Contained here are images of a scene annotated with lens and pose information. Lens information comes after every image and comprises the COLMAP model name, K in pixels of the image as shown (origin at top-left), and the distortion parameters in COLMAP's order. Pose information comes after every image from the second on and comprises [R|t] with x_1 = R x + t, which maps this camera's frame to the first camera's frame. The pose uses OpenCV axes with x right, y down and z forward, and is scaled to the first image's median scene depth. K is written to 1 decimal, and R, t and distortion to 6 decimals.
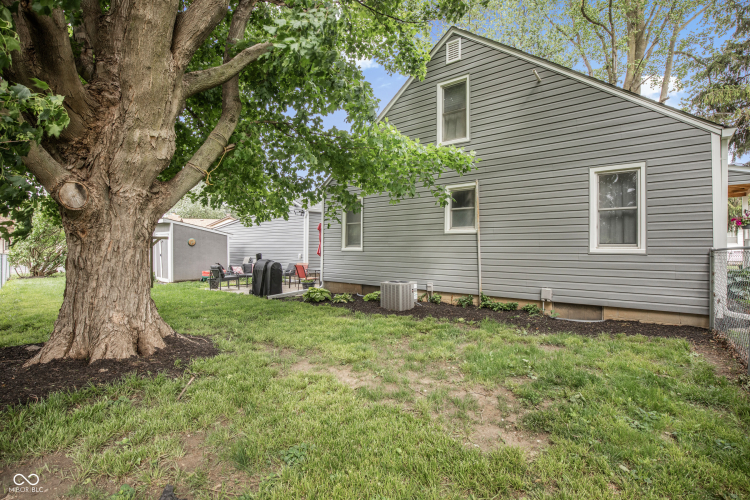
lens RADIAL K [[362.9, 0, 372.6], [0, 362.9, 246.9], [0, 0, 1]] dist [-0.000964, 0.000021]
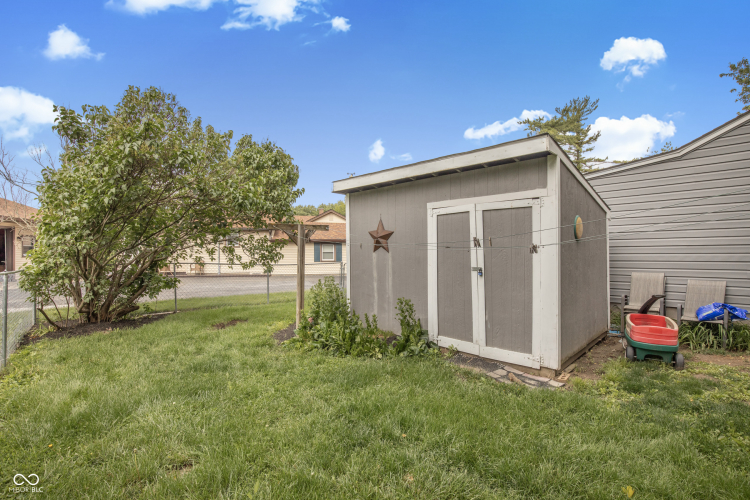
lens RADIAL K [[362.9, 0, 372.6], [0, 362.9, 246.9], [0, 0, 1]] dist [-0.000964, 0.000021]
pose [[0.996202, -0.013046, -0.086093, -0.603378], [0.011866, 0.999829, -0.014196, 0.004889], [0.086263, 0.013120, 0.996186, 0.646724]]
